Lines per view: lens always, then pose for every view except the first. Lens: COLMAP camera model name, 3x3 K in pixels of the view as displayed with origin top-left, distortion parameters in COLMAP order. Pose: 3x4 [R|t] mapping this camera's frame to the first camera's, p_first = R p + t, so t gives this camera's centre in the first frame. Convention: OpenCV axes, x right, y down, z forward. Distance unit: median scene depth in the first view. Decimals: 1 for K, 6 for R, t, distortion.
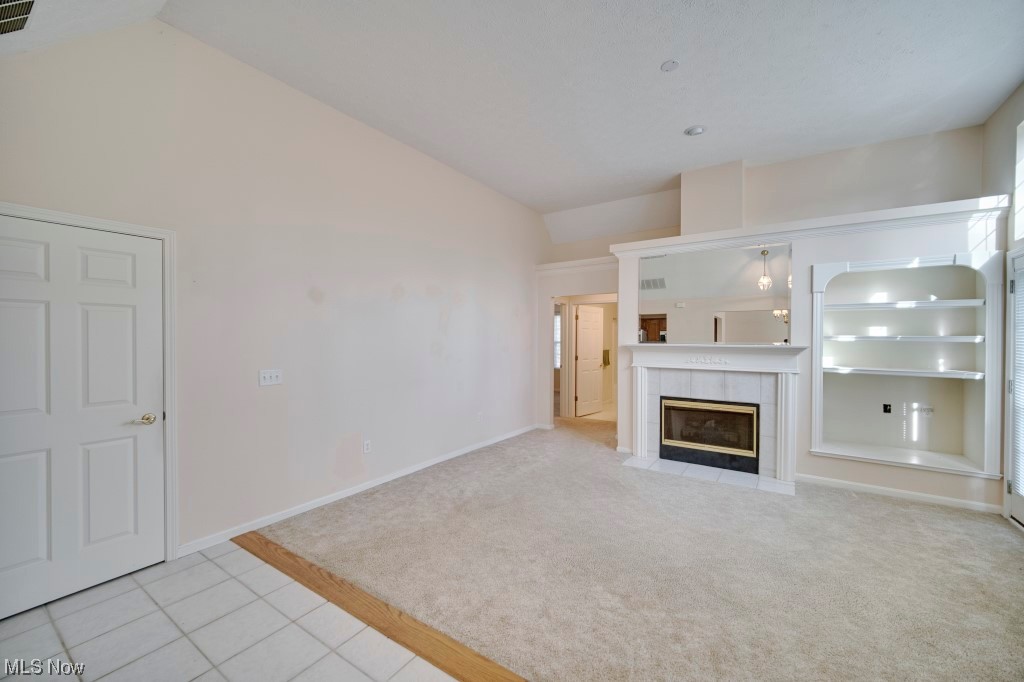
lens RADIAL K [[405.8, 0, 510.2], [0, 405.8, 341.1], [0, 0, 1]] dist [-0.001938, -0.000198]
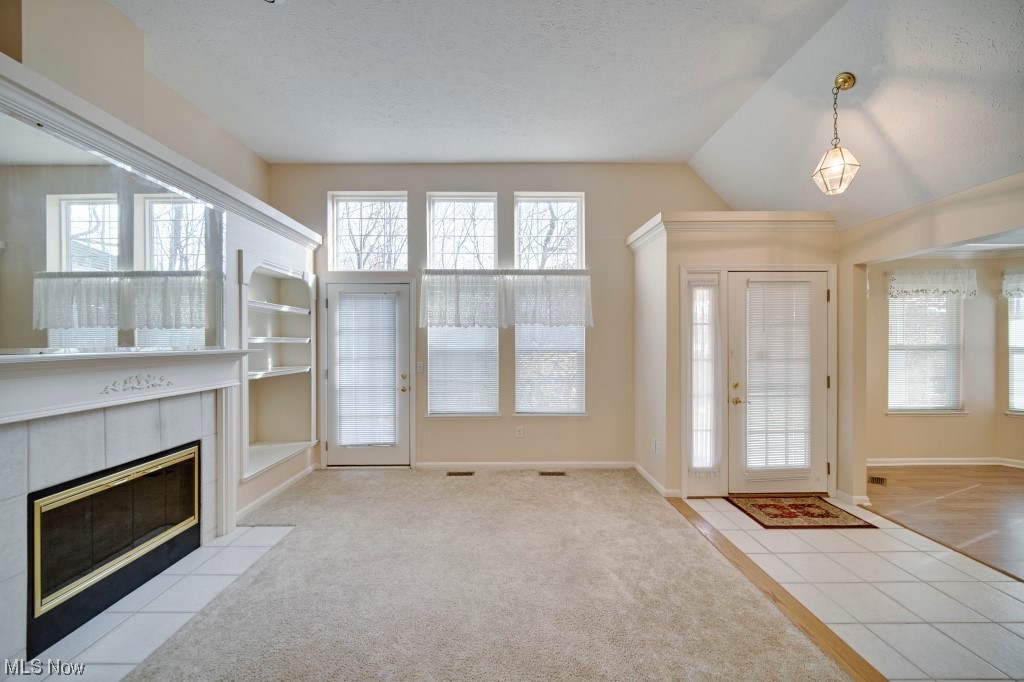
lens RADIAL K [[405.8, 0, 510.7], [0, 405.8, 341.1], [0, 0, 1]] dist [-0.001938, -0.000198]
pose [[-0.570155, -0.002800, 0.821533, -0.219670], [0.005955, 0.999954, 0.007541, -0.006804], [-0.821516, 0.009192, -0.570112, 0.985620]]
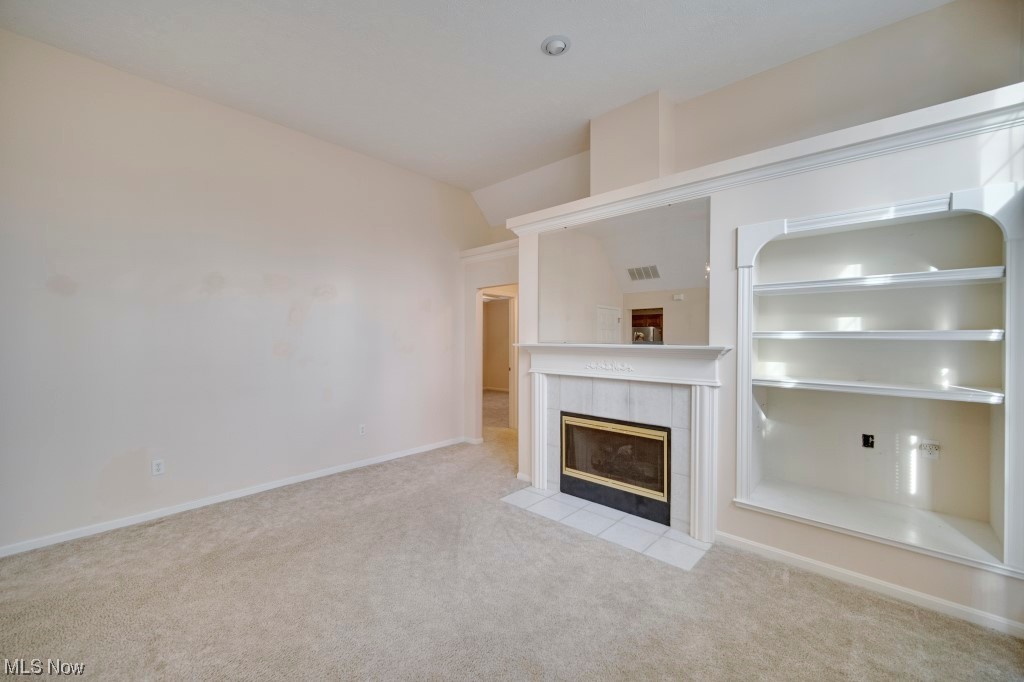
lens RADIAL K [[405.8, 0, 510.5], [0, 405.8, 341.7], [0, 0, 1]] dist [-0.001938, -0.000198]
pose [[0.988852, -0.002291, -0.148882, 0.455157], [0.002719, 0.999993, 0.002674, 0.001121], [0.148875, -0.003049, 0.988851, 0.262769]]
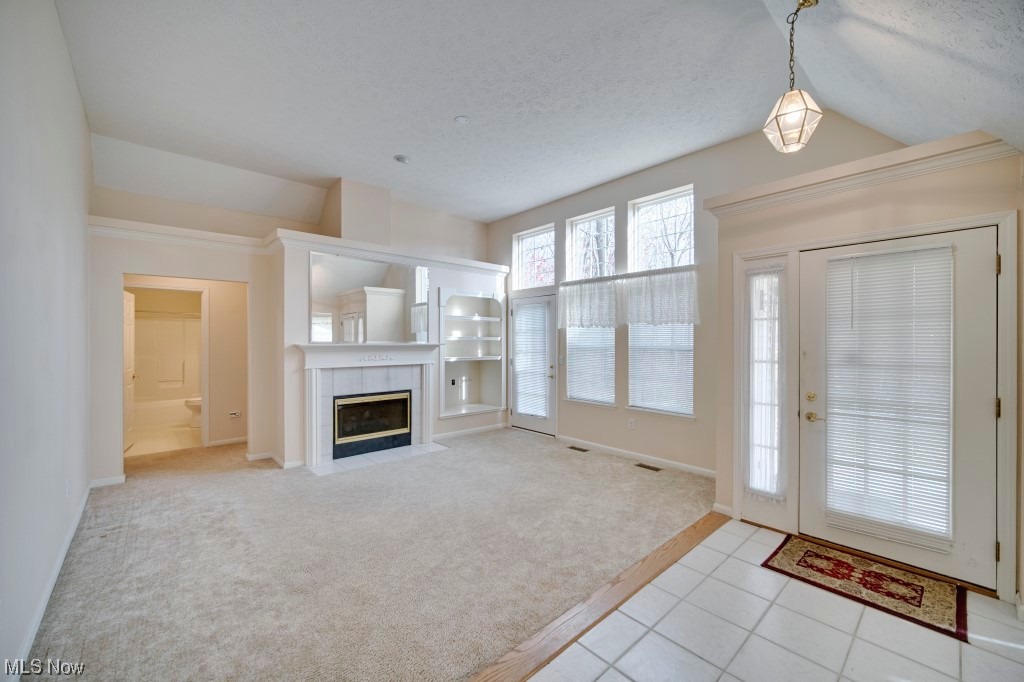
lens RADIAL K [[405.8, 0, 509.9], [0, 405.8, 340.5], [0, 0, 1]] dist [-0.001938, -0.000198]
pose [[0.240845, -0.004948, 0.970551, -0.564215], [0.006873, 0.999971, 0.003392, -0.001614], [-0.970539, 0.005854, 0.240872, 0.400673]]
